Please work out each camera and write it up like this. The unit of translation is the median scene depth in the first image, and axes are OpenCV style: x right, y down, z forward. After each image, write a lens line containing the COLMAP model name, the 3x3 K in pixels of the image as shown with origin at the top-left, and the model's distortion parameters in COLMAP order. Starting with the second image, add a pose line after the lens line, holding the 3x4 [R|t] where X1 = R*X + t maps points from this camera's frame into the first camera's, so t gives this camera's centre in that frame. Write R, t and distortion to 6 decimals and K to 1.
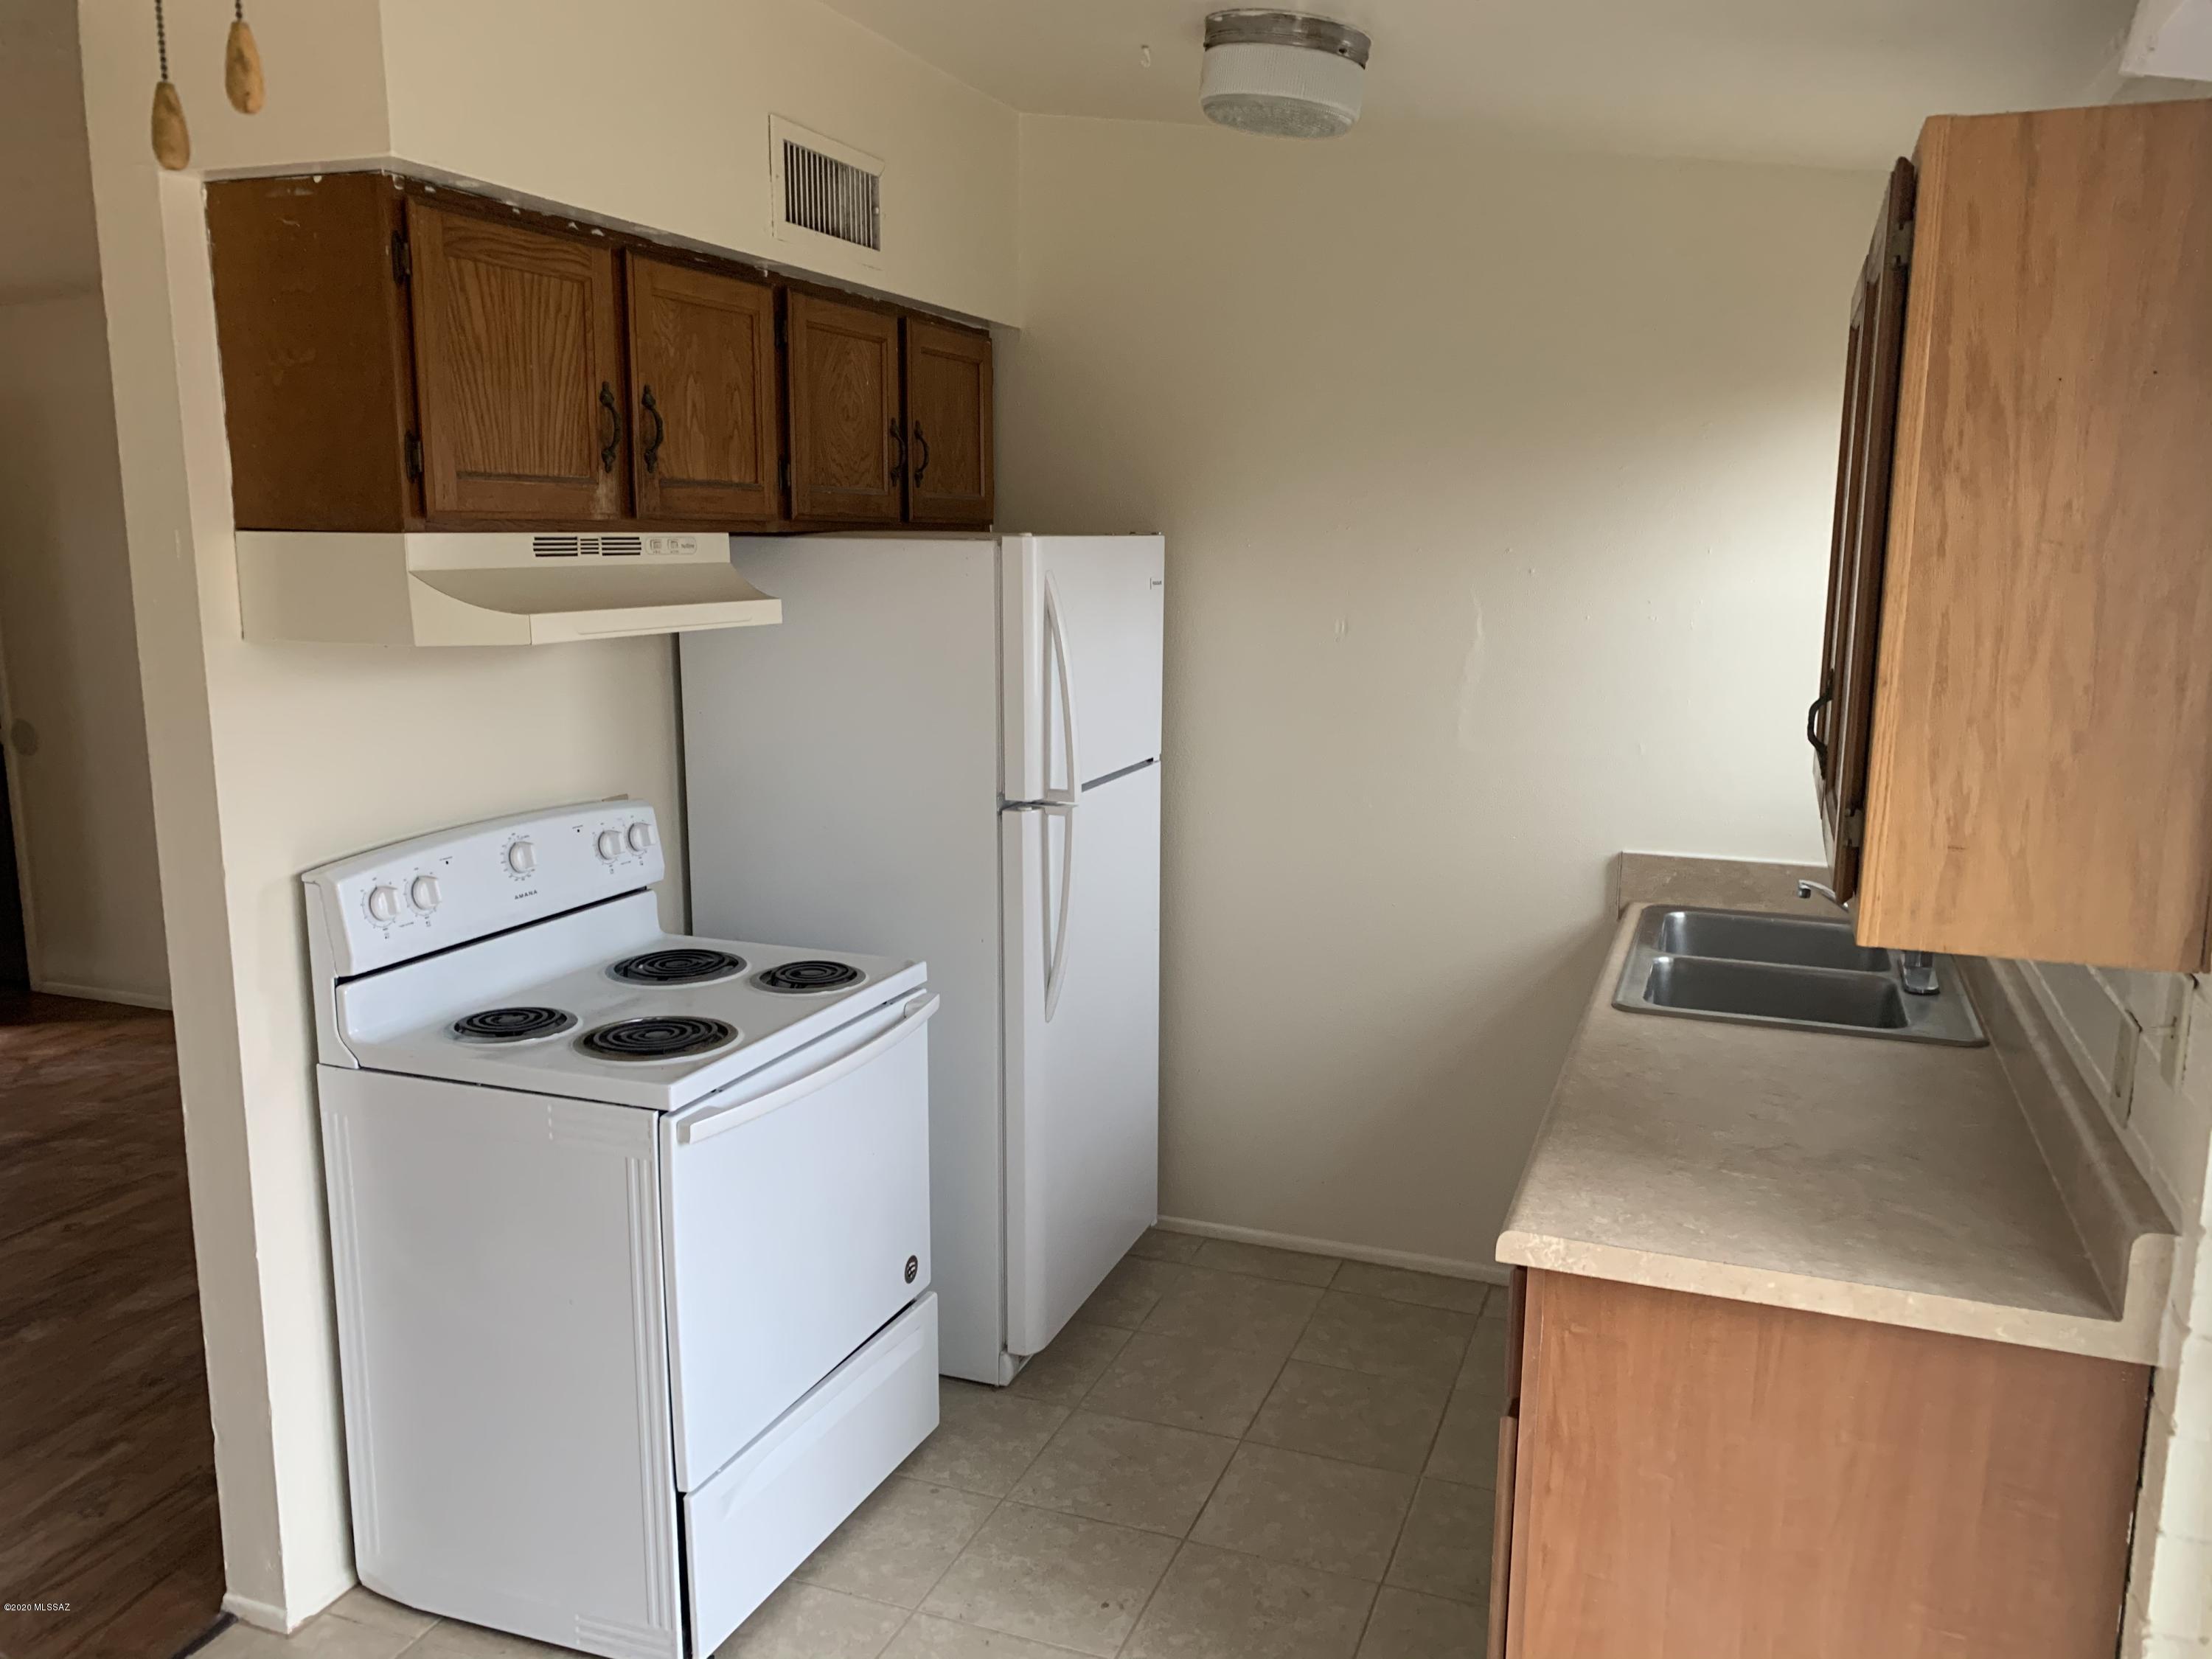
lens RADIAL K [[1679.1, 0, 1119.8], [0, 1679.1, 837.2], [0, 0, 1]] dist [0.042018, -0.046511]
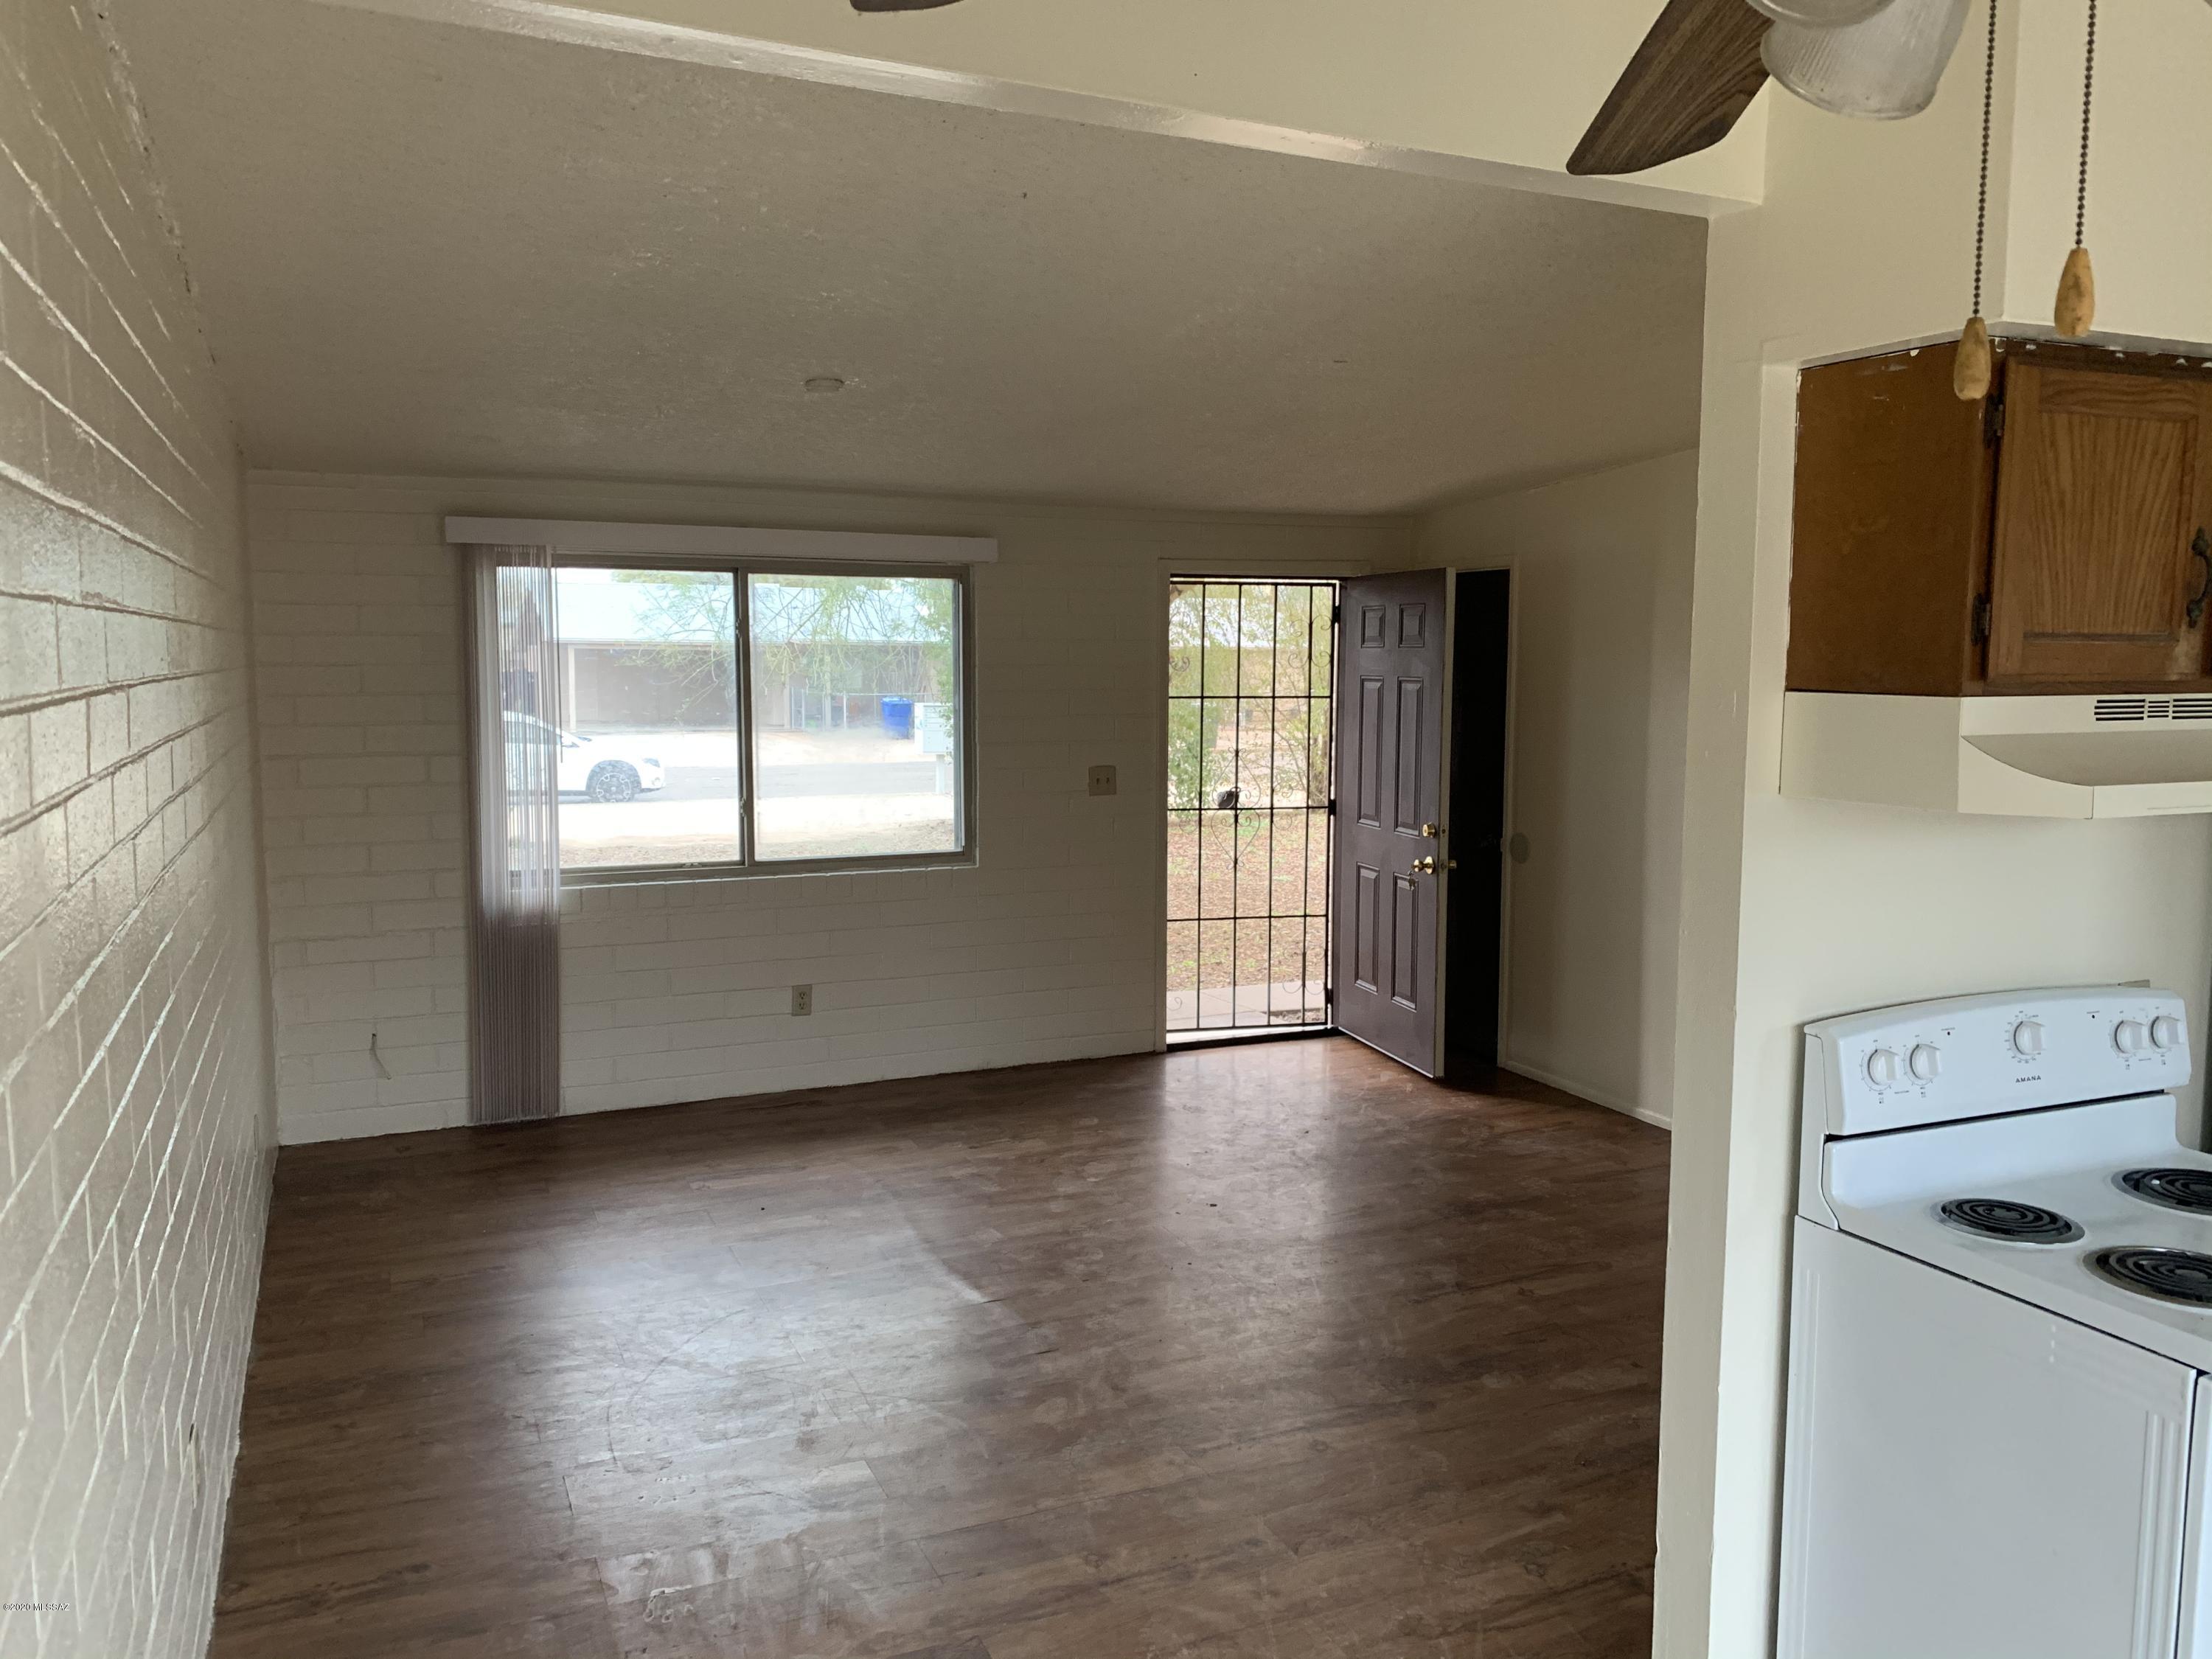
lens RADIAL K [[1679.1, 0, 1112.6], [0, 1679.1, 819.7], [0, 0, 1]] dist [0.042018, -0.046511]
pose [[0.703371, 0.067655, -0.707596, -0.065958], [-0.126265, 0.991521, -0.030710, -0.016716], [0.699518, 0.110946, 0.705950, -0.019247]]
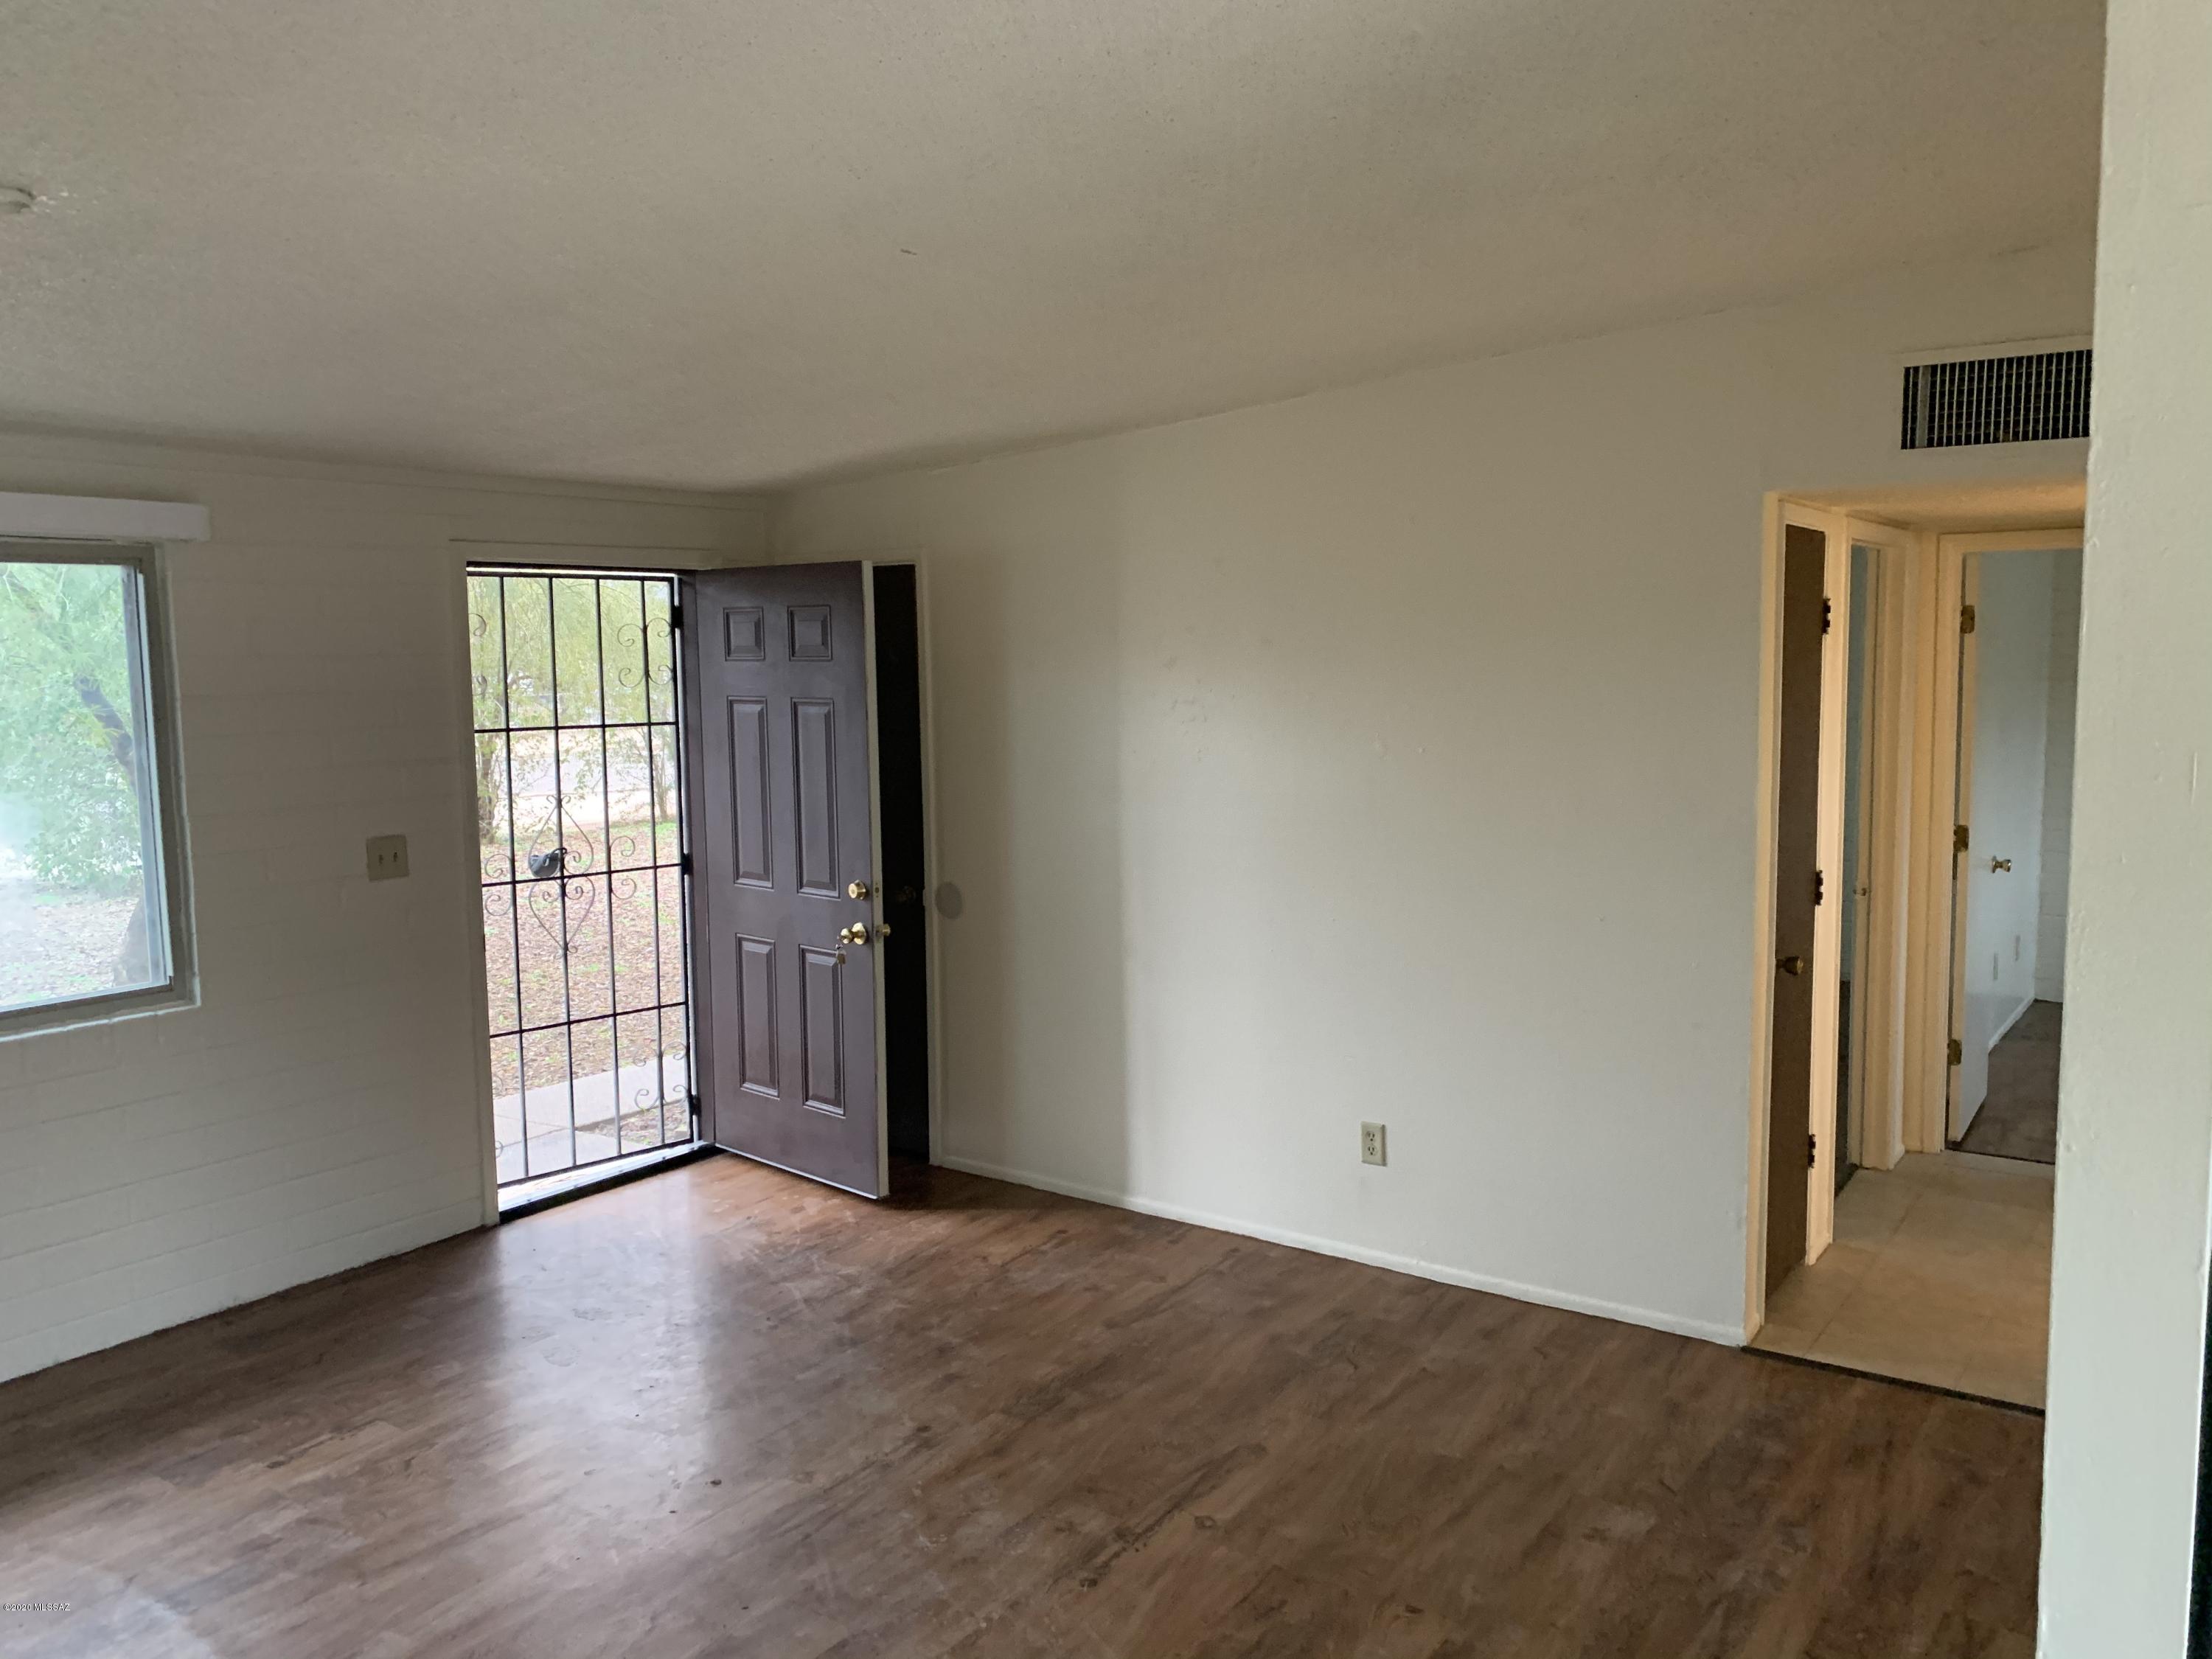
lens RADIAL K [[1679.1, 0, 1125.3], [0, 1679.1, 804.0], [0, 0, 1]] dist [0.042018, -0.046511]
pose [[0.969142, 0.008753, -0.246349, -0.692117], [-0.028617, 0.996607, -0.077169, -0.093409], [0.244838, 0.081837, 0.966104, 0.222065]]
